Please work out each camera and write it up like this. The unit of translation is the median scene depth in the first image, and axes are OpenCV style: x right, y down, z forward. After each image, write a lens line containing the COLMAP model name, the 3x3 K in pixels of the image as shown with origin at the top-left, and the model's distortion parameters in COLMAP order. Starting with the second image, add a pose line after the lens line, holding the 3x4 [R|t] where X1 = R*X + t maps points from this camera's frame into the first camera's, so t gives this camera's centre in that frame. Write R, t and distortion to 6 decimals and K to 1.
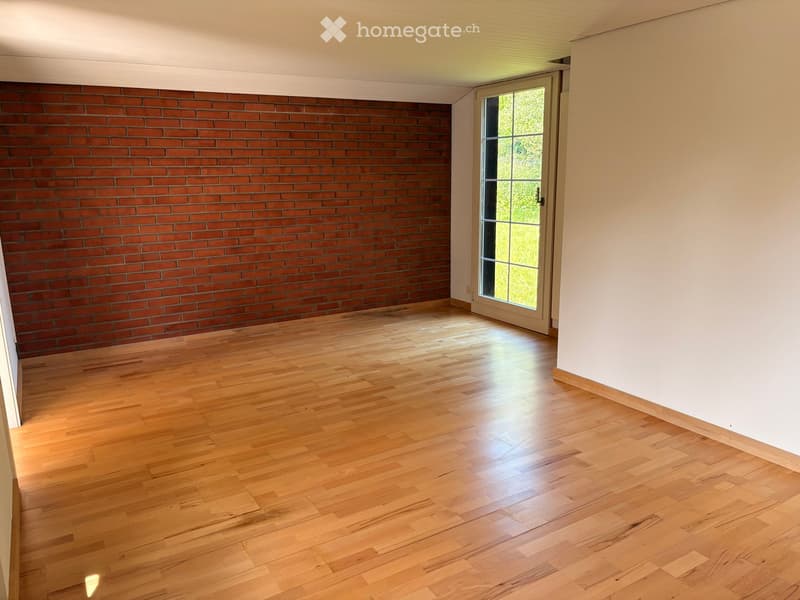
lens RADIAL K [[602.0, 0, 400.4], [0, 602.0, 302.0], [0, 0, 1]] dist [0.034134, -0.019996]
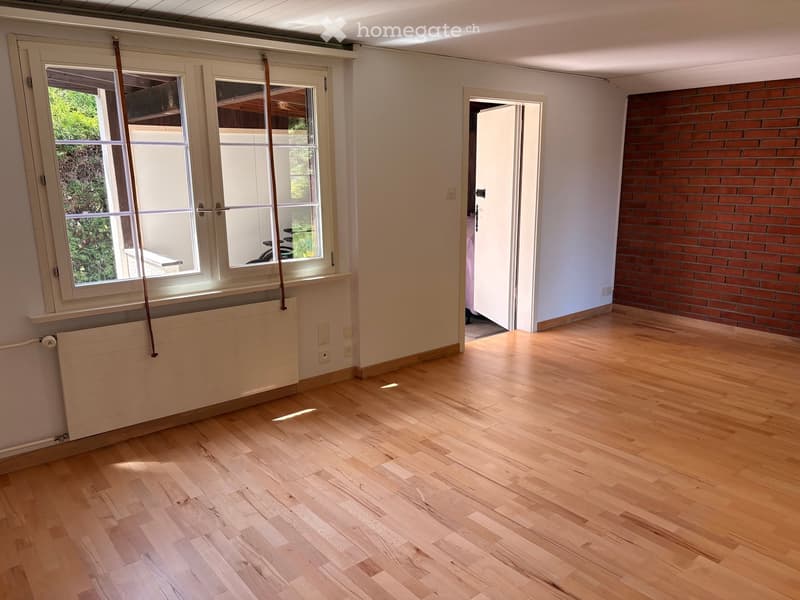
lens RADIAL K [[602.0, 0, 400.7], [0, 602.0, 299.6], [0, 0, 1]] dist [0.034134, -0.019996]
pose [[0.148564, 0.231649, -0.961388, 0.604015], [-0.204523, 0.958355, 0.199313, -0.086224], [0.967522, 0.167015, 0.189754, 0.303266]]
